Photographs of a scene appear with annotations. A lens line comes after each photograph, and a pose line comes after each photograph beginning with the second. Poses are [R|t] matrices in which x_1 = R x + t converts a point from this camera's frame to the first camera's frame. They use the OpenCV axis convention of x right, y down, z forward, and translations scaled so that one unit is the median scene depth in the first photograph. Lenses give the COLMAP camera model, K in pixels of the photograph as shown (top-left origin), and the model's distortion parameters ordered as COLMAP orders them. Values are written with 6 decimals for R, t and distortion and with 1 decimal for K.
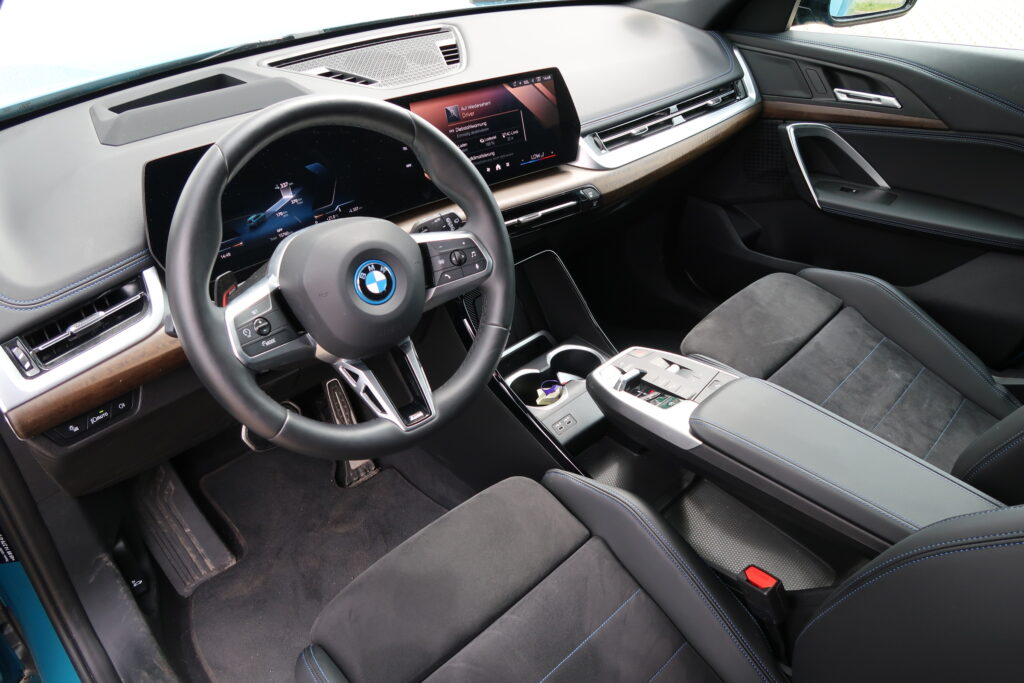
lens RADIAL K [[692.6, 0, 513.4], [0, 692.6, 343.1], [0, 0, 1]] dist [-0.033245, -0.000988]
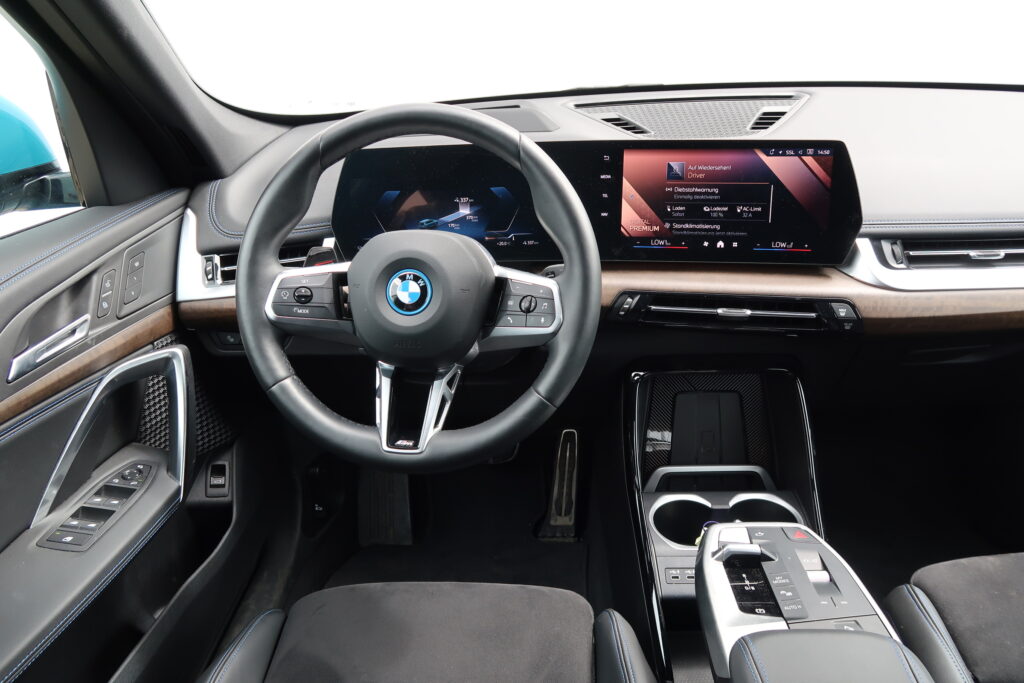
lens RADIAL K [[692.6, 0, 512.9], [0, 692.6, 339.6], [0, 0, 1]] dist [-0.033245, -0.000988]
pose [[0.693005, 0.306629, -0.652475, 0.386128], [-0.388425, 0.921255, 0.020389, -0.071933], [0.607347, 0.239308, 0.757536, 0.258597]]
